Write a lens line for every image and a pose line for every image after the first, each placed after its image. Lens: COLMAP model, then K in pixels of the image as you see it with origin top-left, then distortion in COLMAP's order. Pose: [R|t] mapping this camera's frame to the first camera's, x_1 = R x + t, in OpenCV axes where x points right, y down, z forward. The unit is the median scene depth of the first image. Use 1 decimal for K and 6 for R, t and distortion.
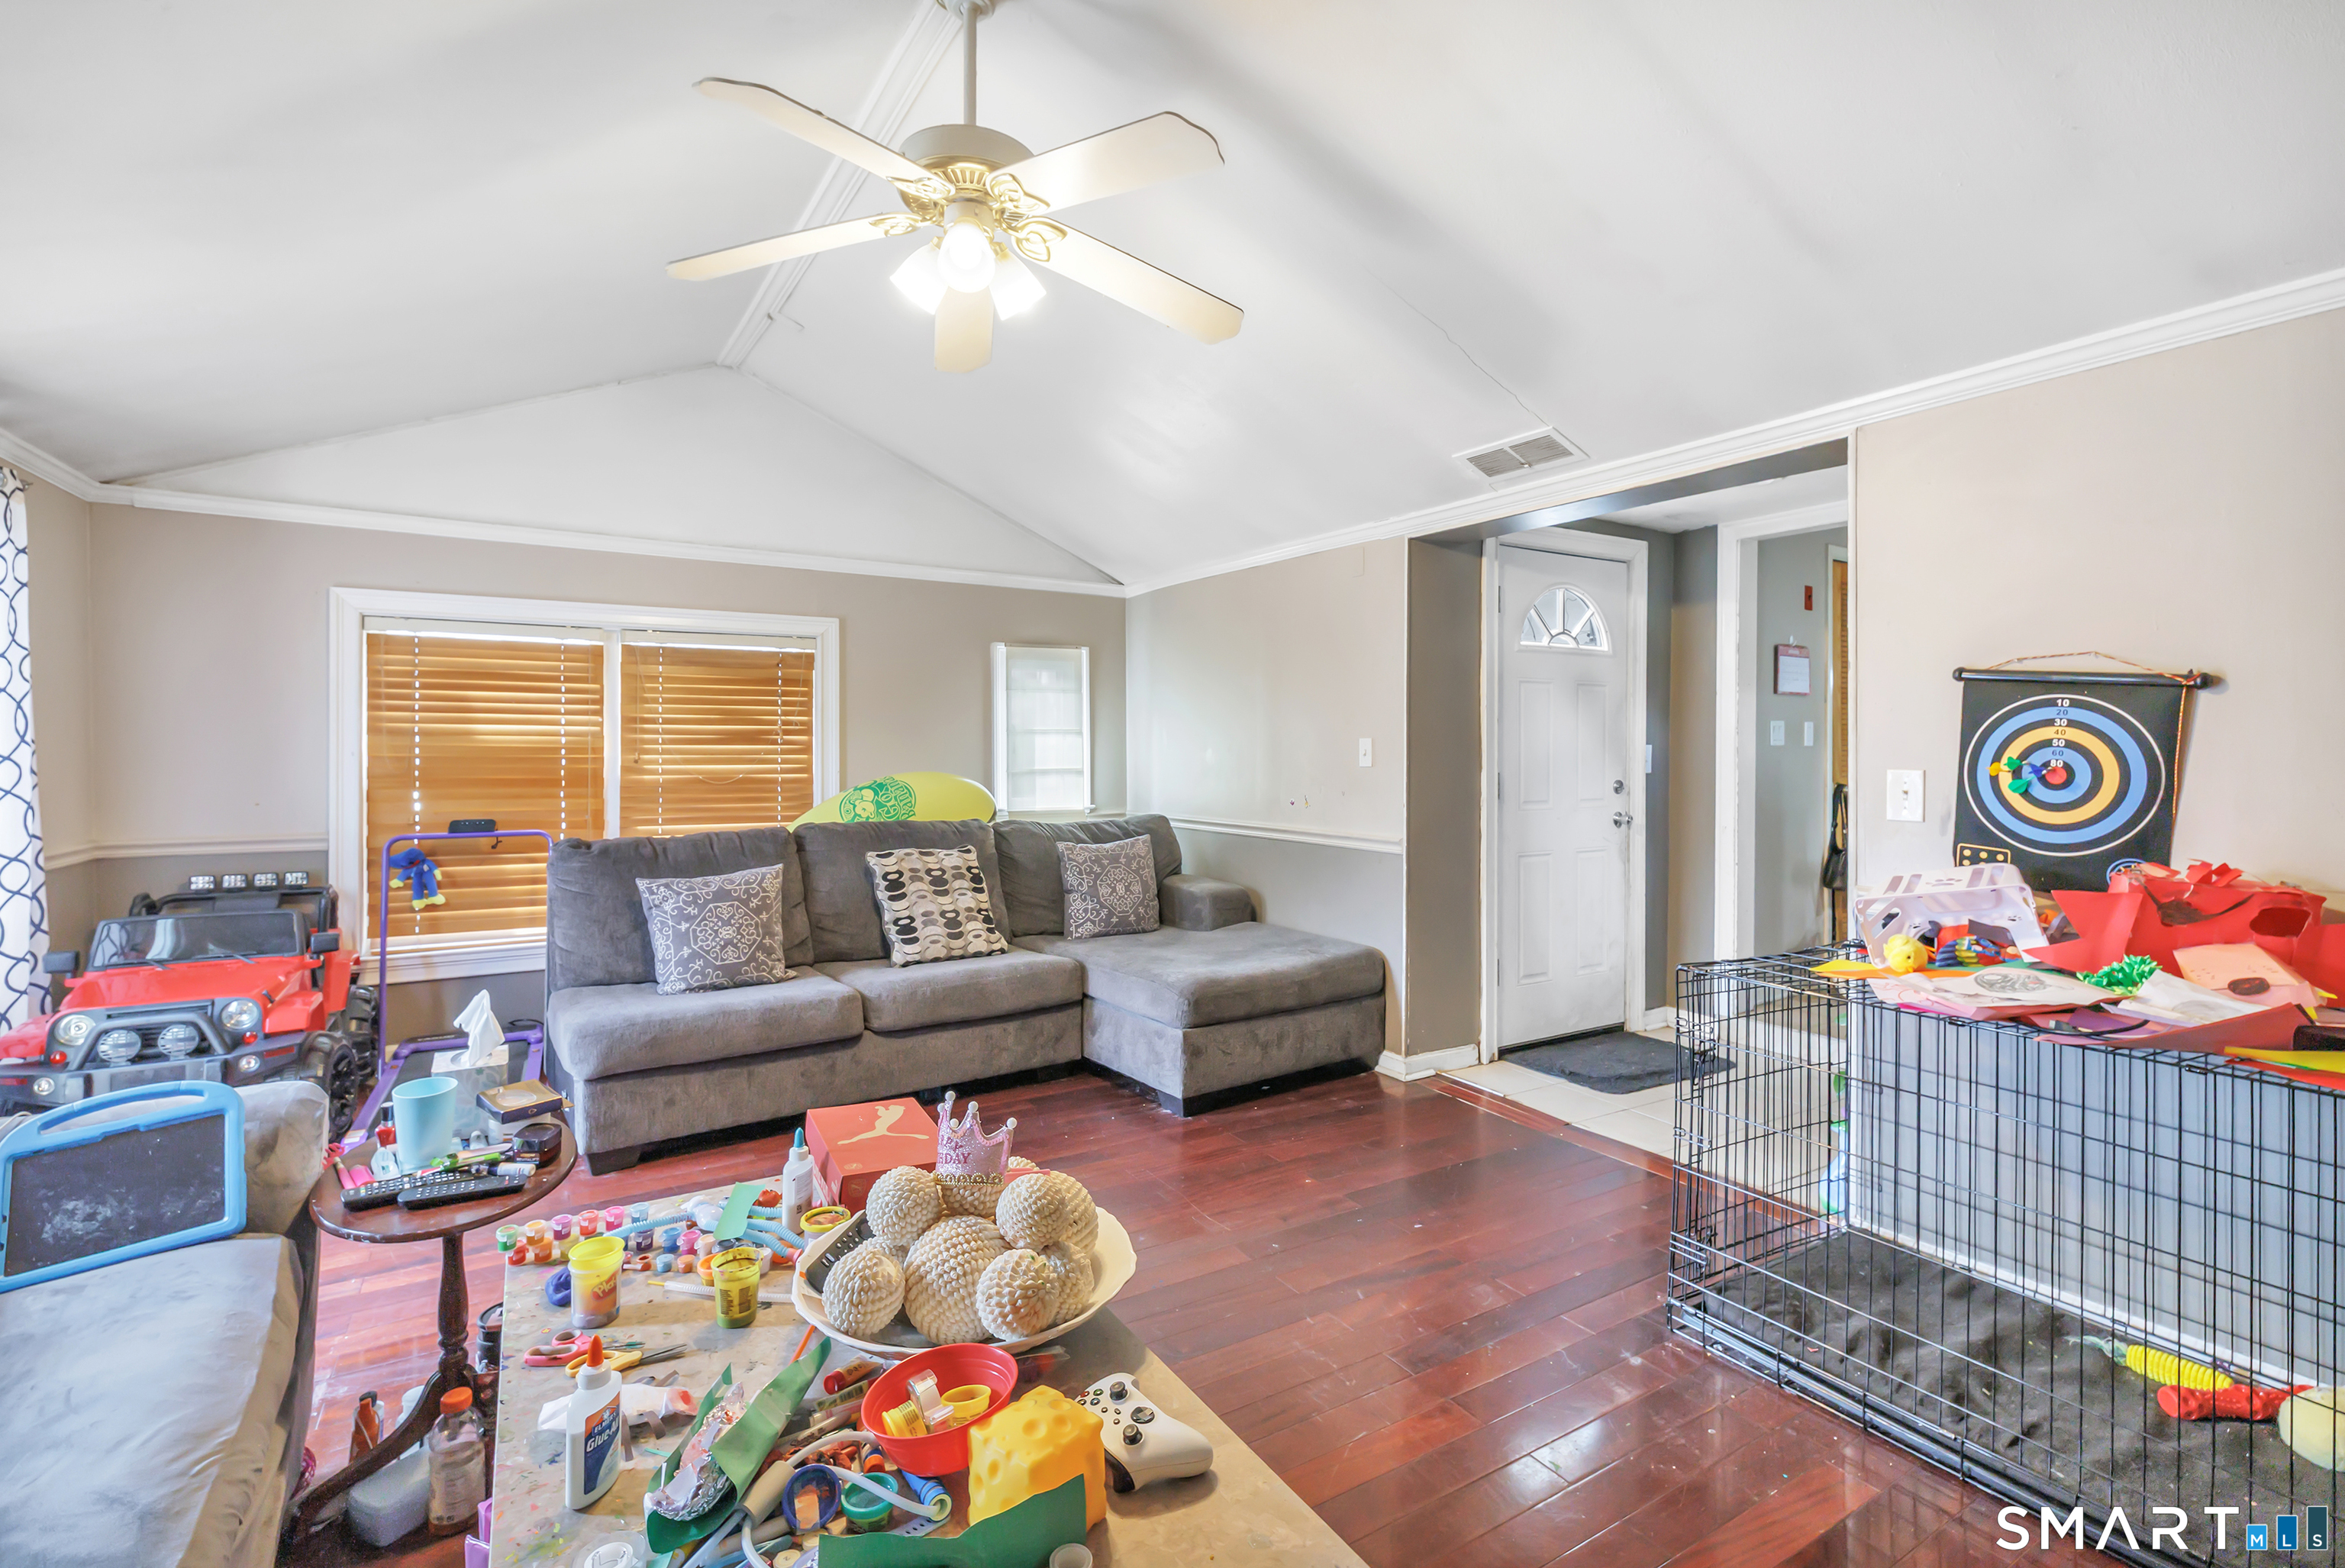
lens RADIAL K [[1065.0, 0, 1161.3], [0, 1065.0, 766.2], [0, 0, 1]] dist [0.001825, 0.001235]
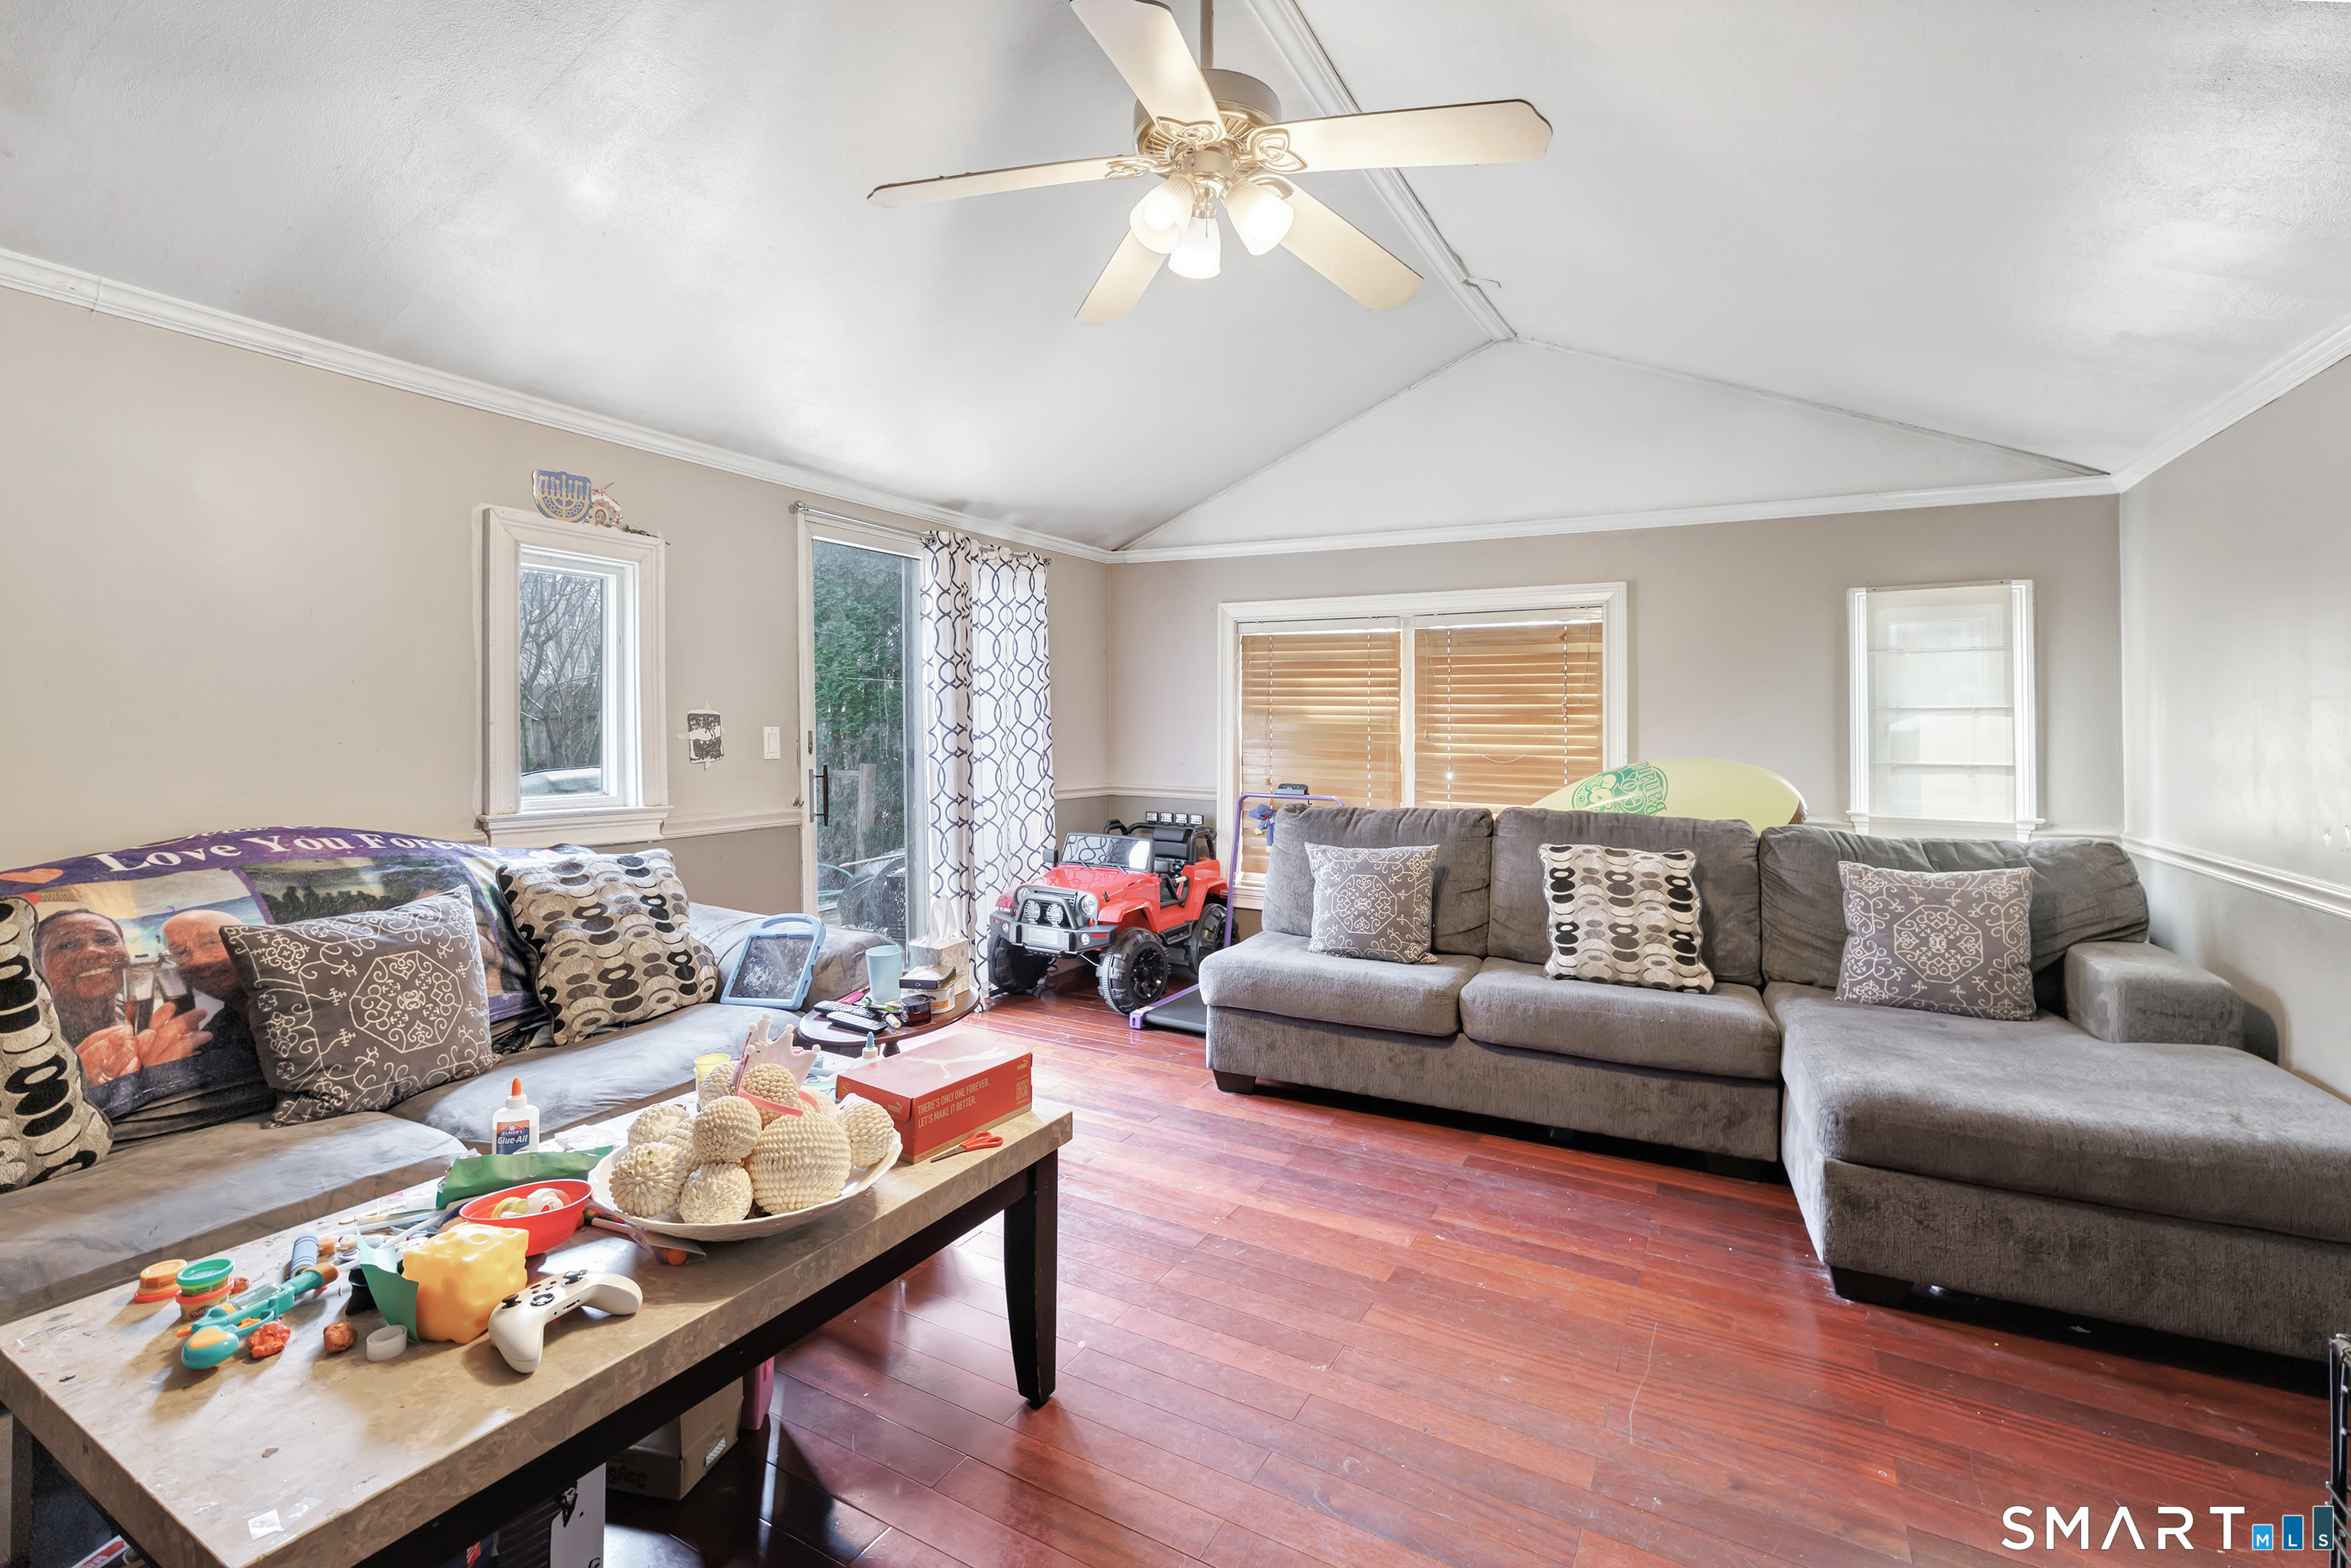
lens RADIAL K [[1067.7, 0, 1145.2], [0, 1067.7, 735.1], [0, 0, 1]] dist [0.001825, 0.001235]
pose [[0.484498, 0.013345, -0.874691, 0.335501], [-0.026071, 0.999660, 0.000810, -0.002095], [0.874404, 0.022412, 0.484681, 0.267415]]
